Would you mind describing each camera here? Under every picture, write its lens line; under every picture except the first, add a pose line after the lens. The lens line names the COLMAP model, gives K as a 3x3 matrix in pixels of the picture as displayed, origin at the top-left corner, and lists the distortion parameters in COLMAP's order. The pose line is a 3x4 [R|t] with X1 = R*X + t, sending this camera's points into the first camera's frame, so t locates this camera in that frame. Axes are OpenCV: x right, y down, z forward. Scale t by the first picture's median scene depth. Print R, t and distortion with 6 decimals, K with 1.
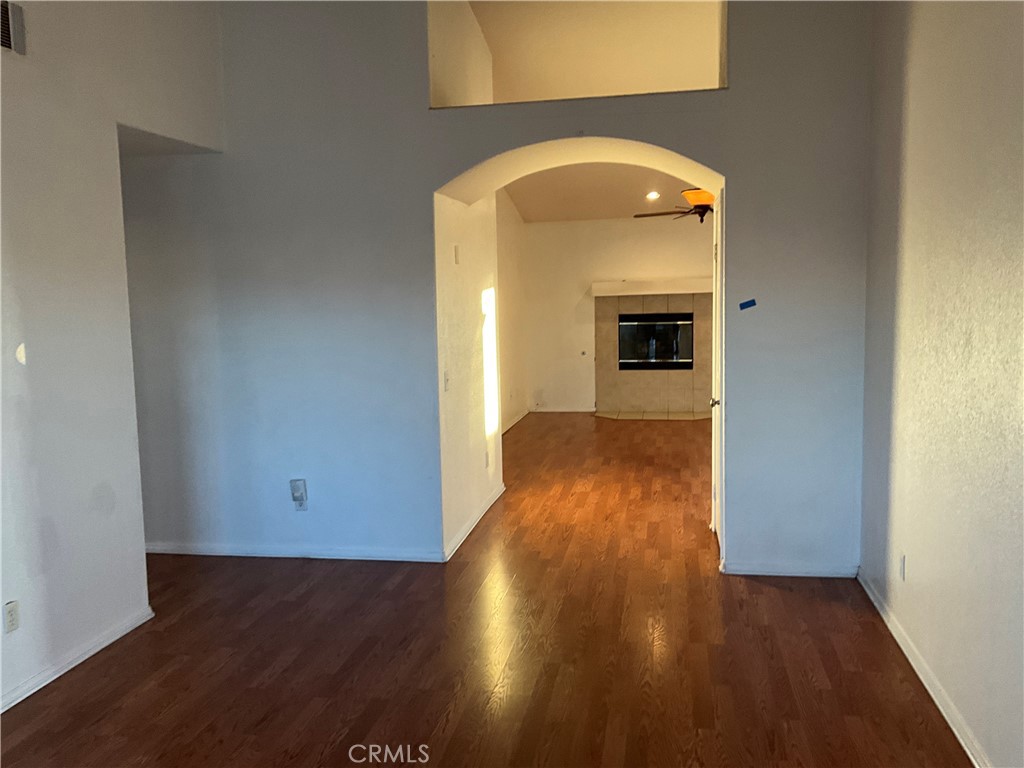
lens RADIAL K [[843.2, 0, 510.3], [0, 843.2, 378.6], [0, 0, 1]] dist [0.100880, -0.186262]
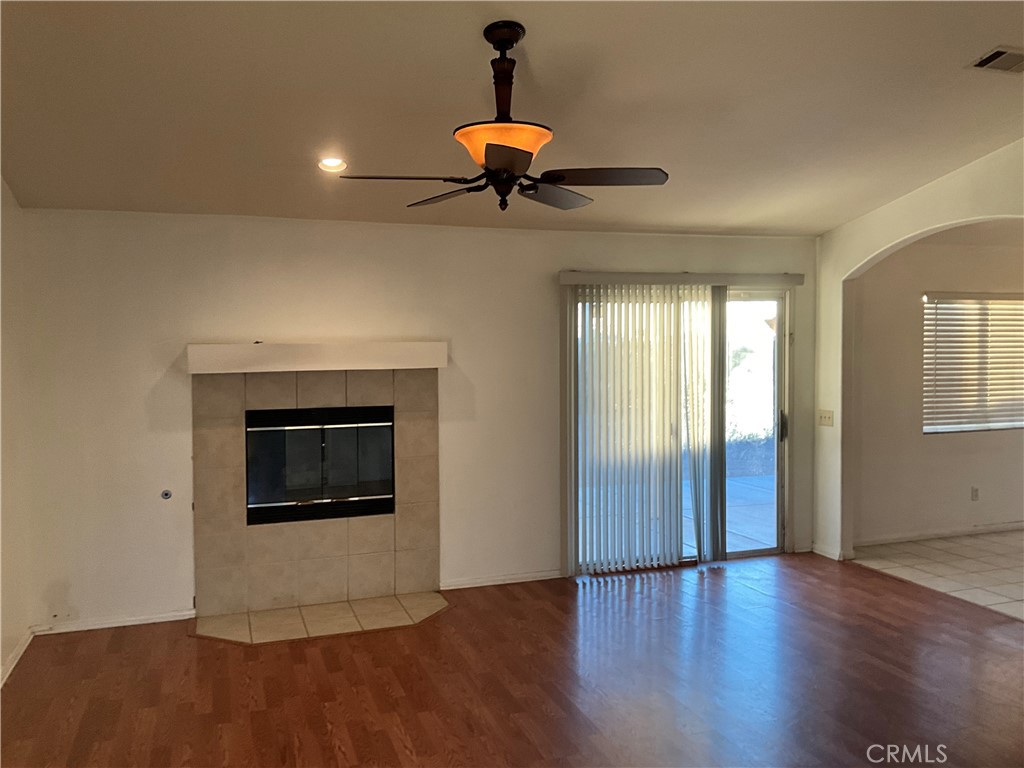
lens RADIAL K [[843.2, 0, 510.3], [0, 843.2, 378.6], [0, 0, 1]] dist [0.100880, -0.186262]
pose [[0.867410, -0.001419, 0.497591, 0.017333], [0.037515, 0.997336, -0.062554, -0.058188], [-0.496177, 0.072927, 0.865153, 0.501625]]
